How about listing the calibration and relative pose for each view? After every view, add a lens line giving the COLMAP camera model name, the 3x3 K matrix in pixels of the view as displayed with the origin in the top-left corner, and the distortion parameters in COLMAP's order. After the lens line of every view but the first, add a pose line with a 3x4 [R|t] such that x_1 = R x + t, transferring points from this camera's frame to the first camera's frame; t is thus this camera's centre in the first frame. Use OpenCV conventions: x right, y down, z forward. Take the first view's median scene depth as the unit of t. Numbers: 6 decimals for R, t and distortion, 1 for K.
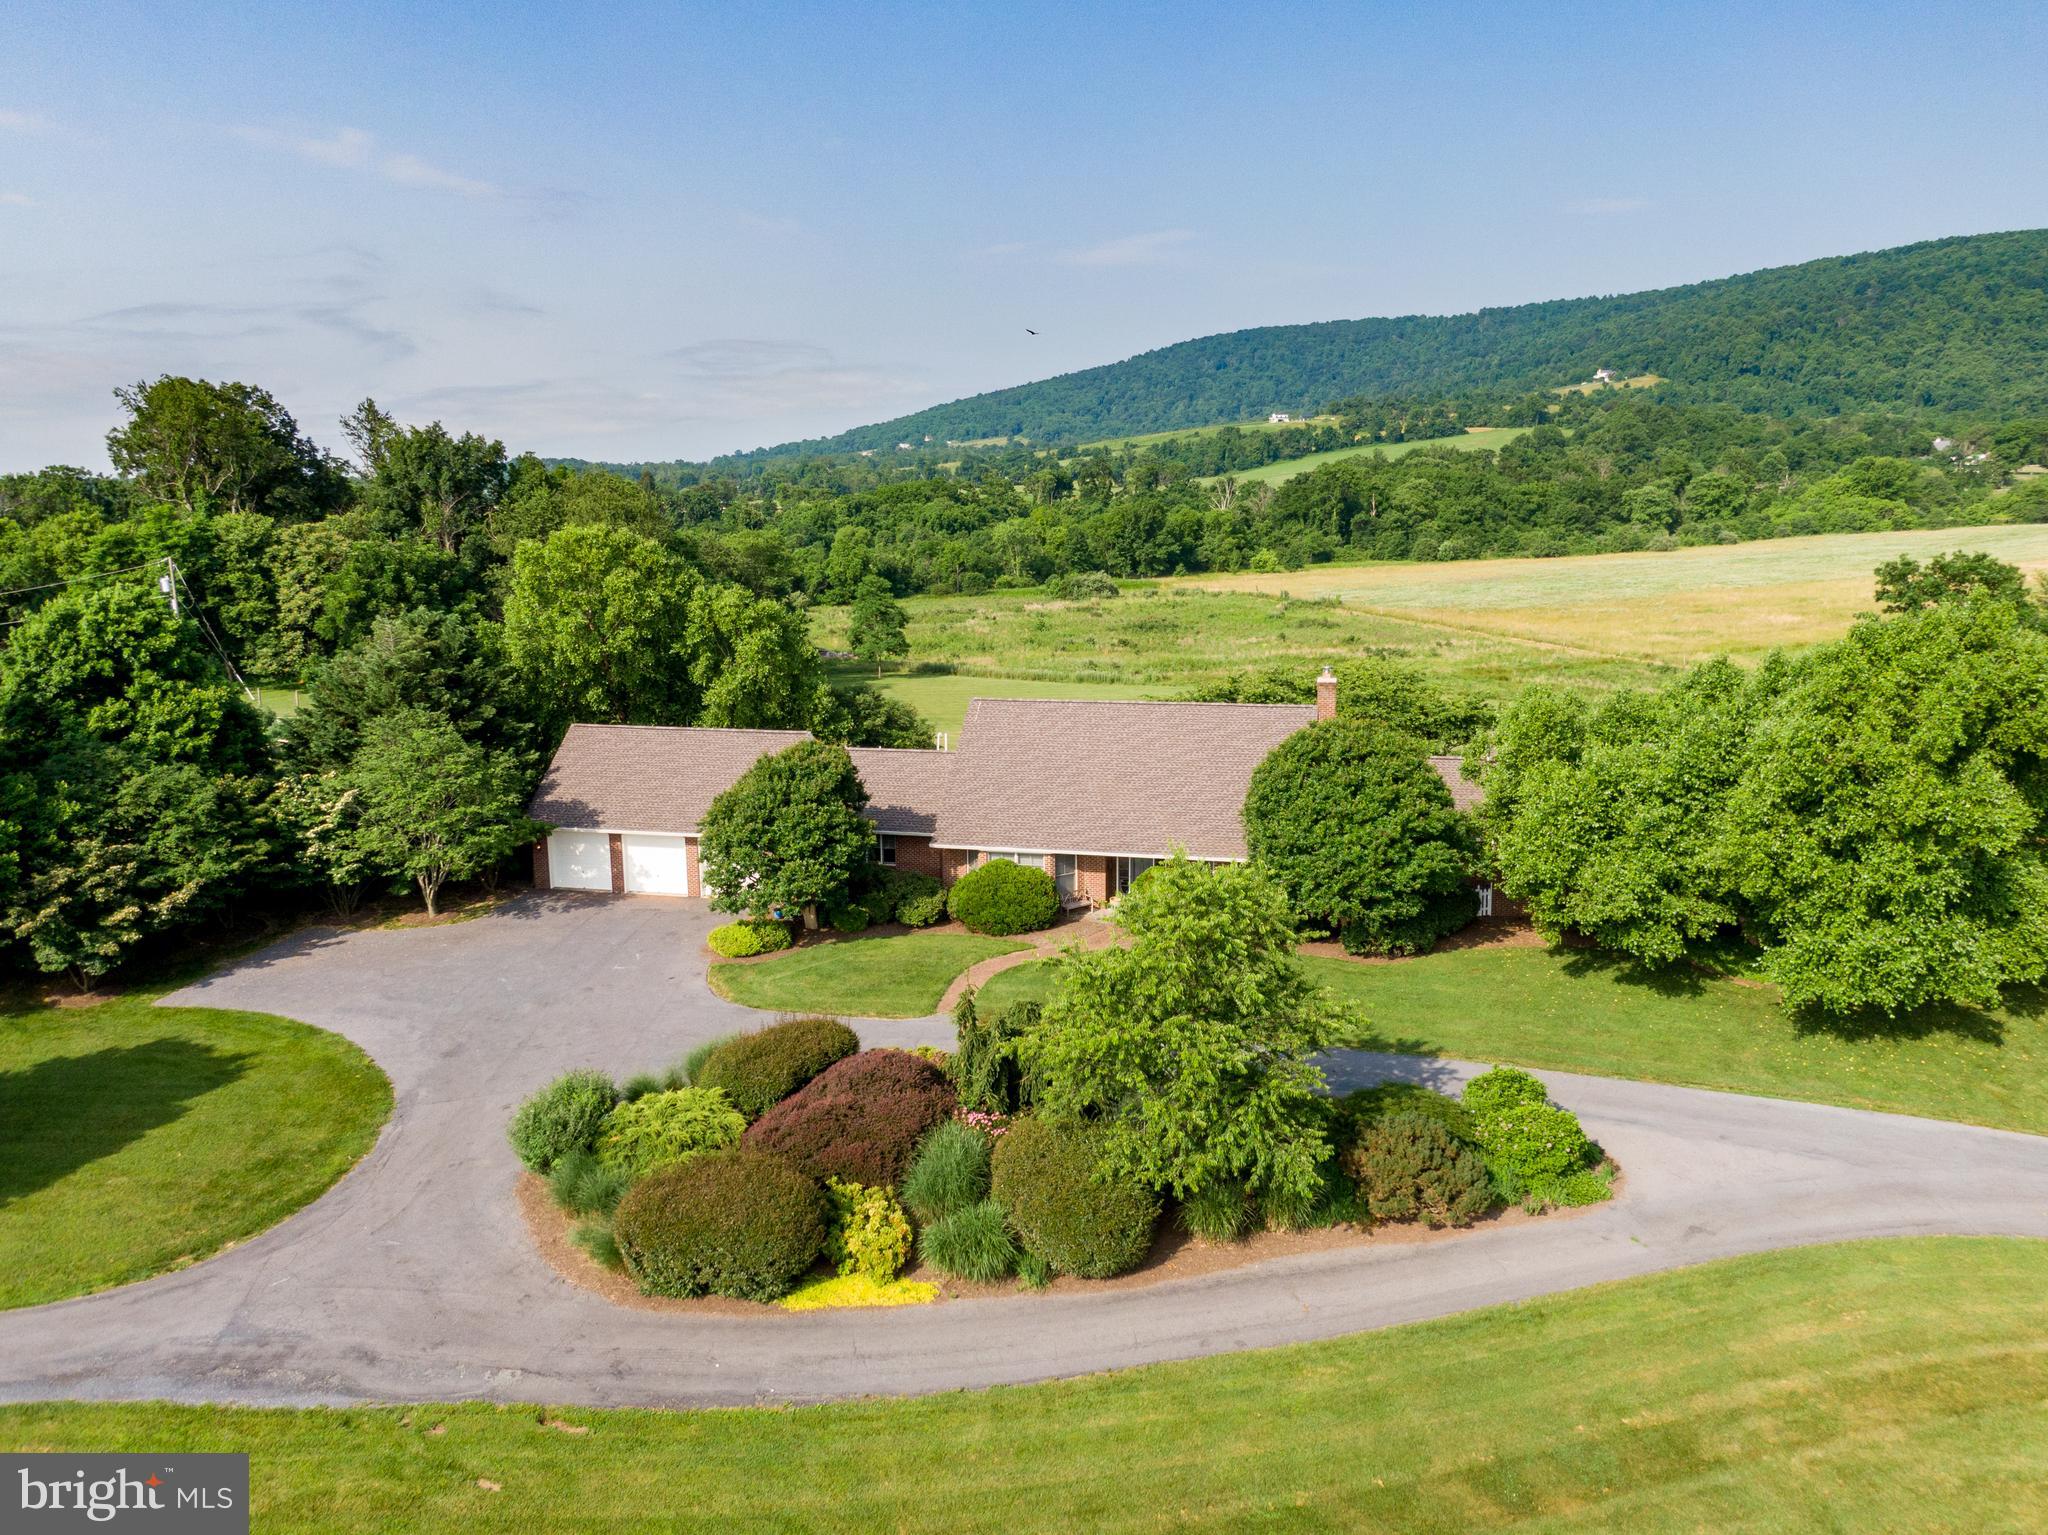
lens RADIAL K [[1528.2, 0, 1026.6], [0, 1528.2, 760.7], [0, 0, 1]] dist [0.041516, -0.064184]
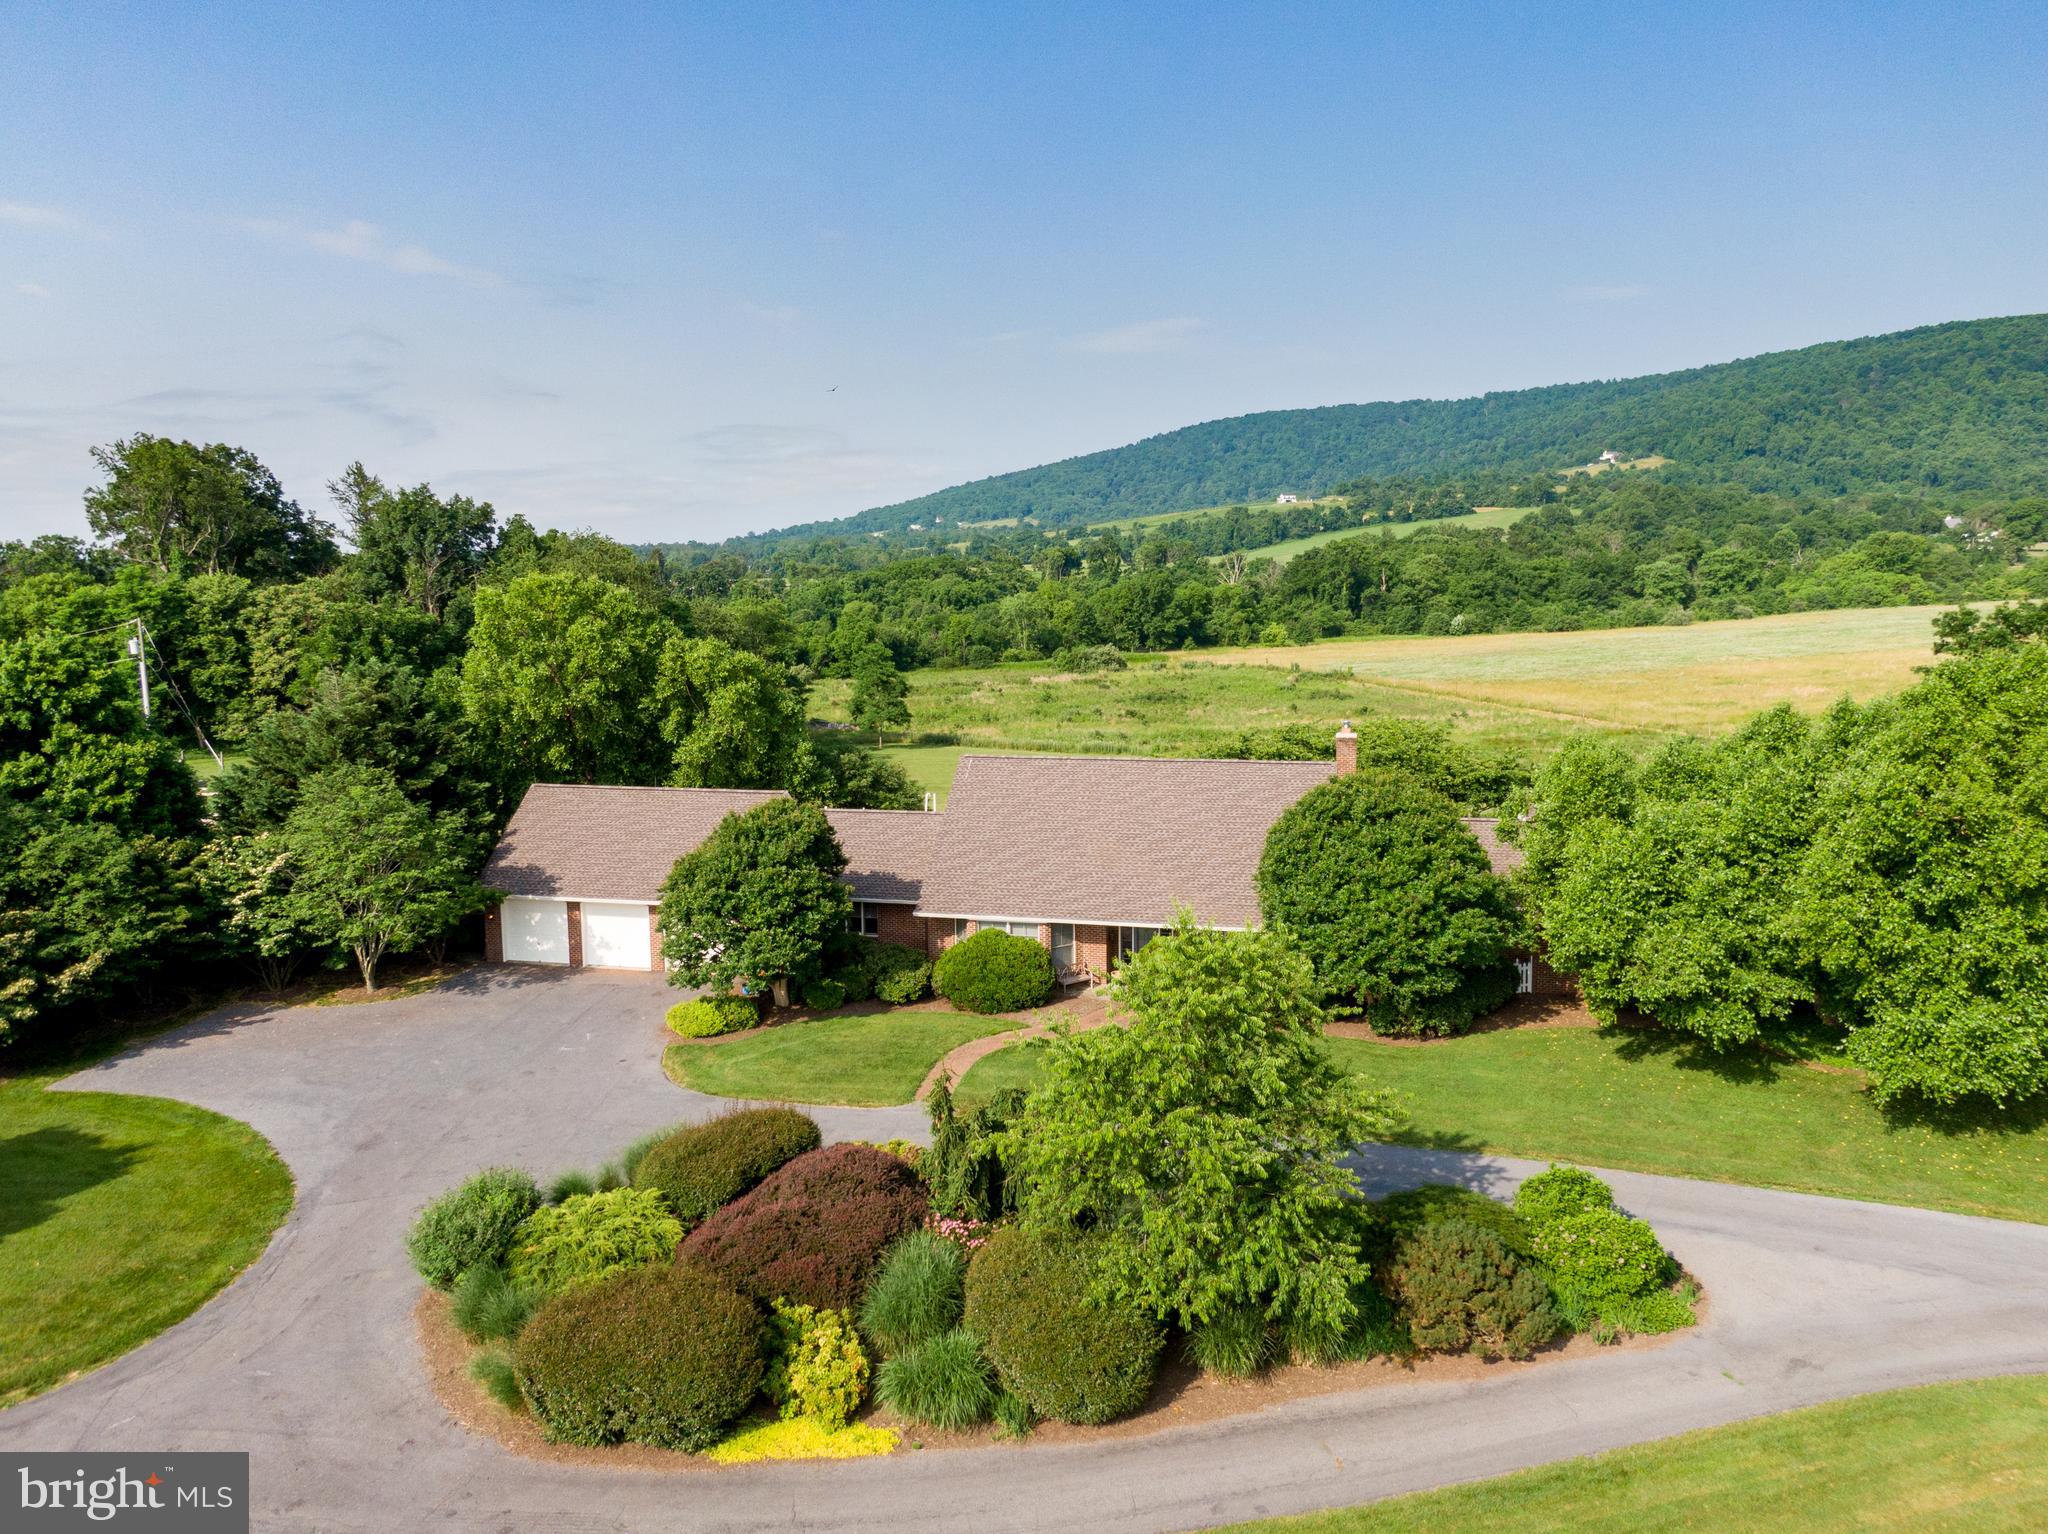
lens RADIAL K [[1528.2, 0, 1030.2], [0, 1528.2, 765.9], [0, 0, 1]] dist [0.041516, -0.064184]
pose [[0.999991, 0.000896, -0.004107, 0.010218], [-0.001093, 0.998830, -0.048338, 0.011637], [0.004059, 0.048342, 0.998823, 0.087069]]
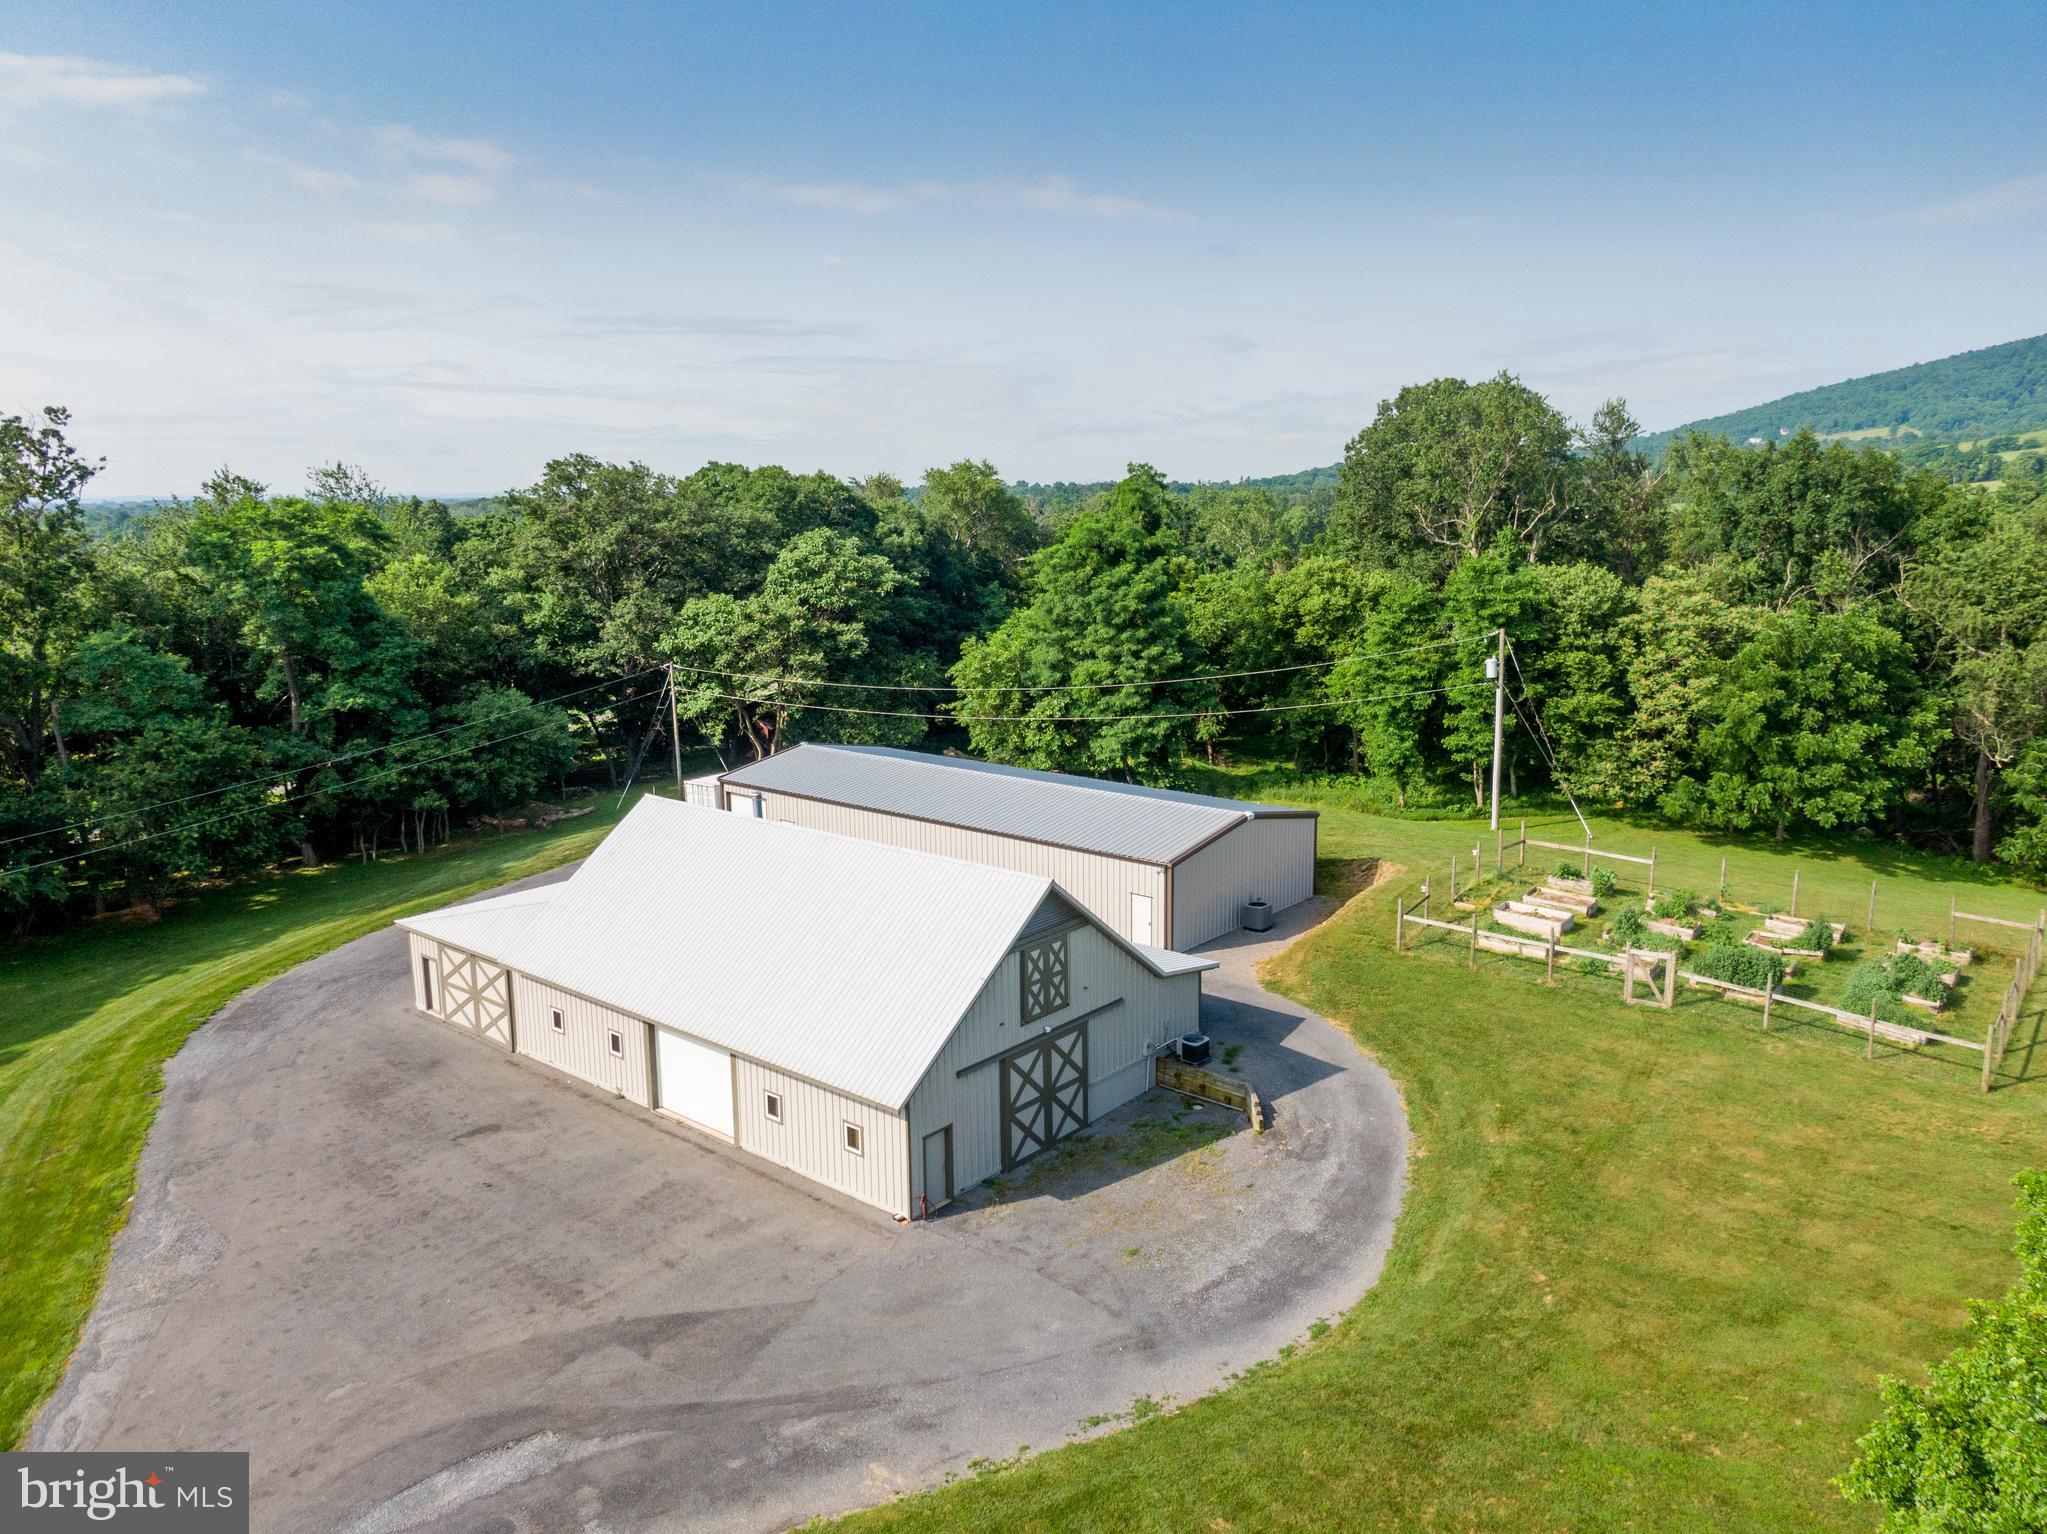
lens RADIAL K [[1527.4, 0, 1021.0], [0, 1527.4, 766.5], [0, 0, 1]] dist [0.041516, -0.064184]
pose [[0.874976, 0.079621, -0.477575, -0.799596], [-0.078389, 0.996668, 0.022546, -0.133348], [0.477778, 0.017709, 0.878302, 0.533360]]
